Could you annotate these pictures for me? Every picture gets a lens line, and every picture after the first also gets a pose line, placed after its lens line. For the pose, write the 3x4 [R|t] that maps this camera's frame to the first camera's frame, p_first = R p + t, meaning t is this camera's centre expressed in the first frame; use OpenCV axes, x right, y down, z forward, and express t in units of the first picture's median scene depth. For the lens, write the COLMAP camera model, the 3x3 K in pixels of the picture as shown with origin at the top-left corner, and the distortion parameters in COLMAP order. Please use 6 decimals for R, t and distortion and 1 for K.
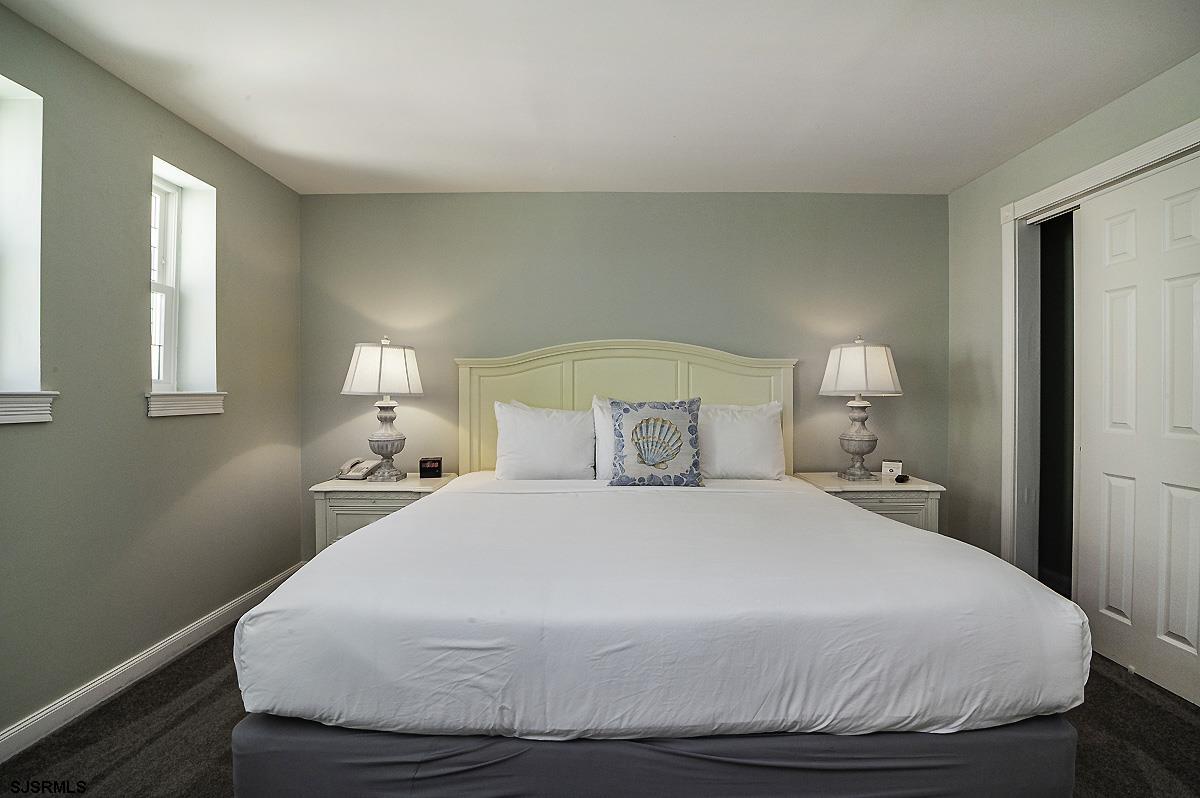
lens RADIAL K [[529.8, 0, 597.4], [0, 529.8, 398.4], [0, 0, 1]] dist [-0.036818, 0.004806]
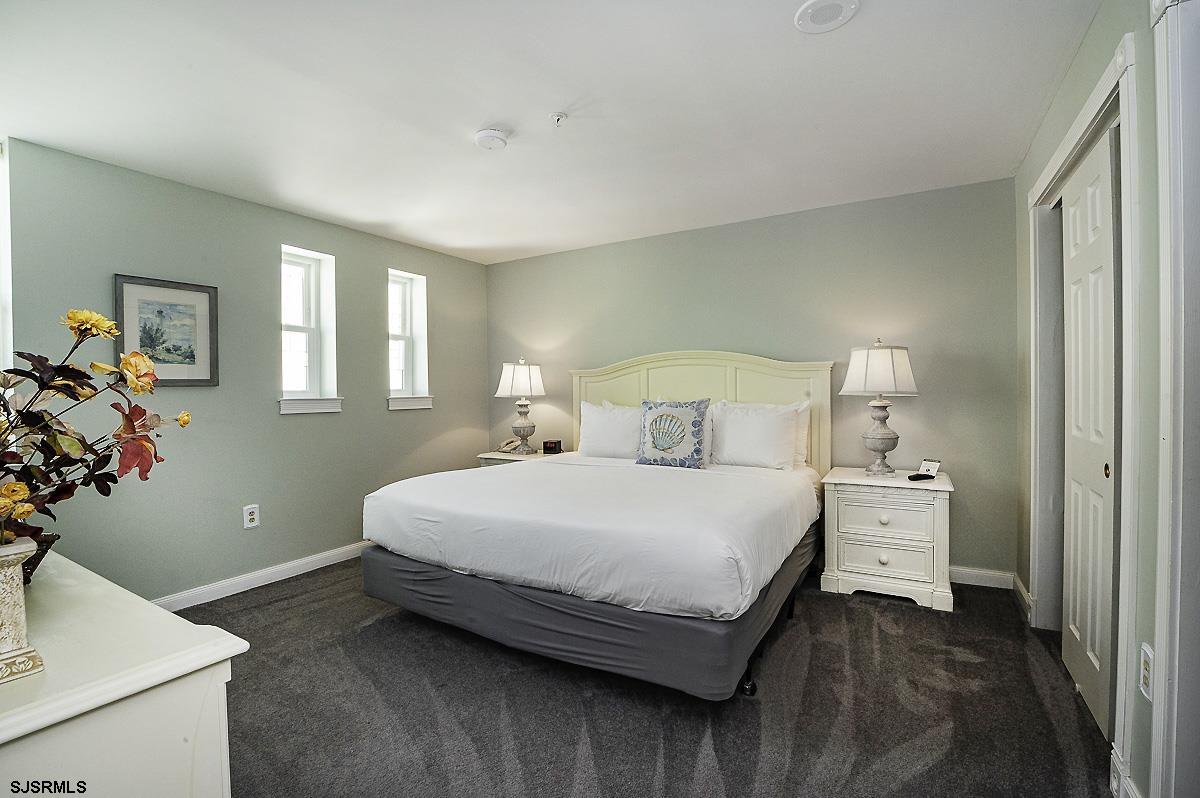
lens RADIAL K [[529.8, 0, 601.5], [0, 529.8, 405.3], [0, 0, 1]] dist [-0.036818, 0.004806]
pose [[0.863362, 0.004077, -0.504568, 0.623147], [0.006519, 0.999794, 0.019233, -0.011021], [0.504542, -0.019895, 0.863158, -0.206906]]
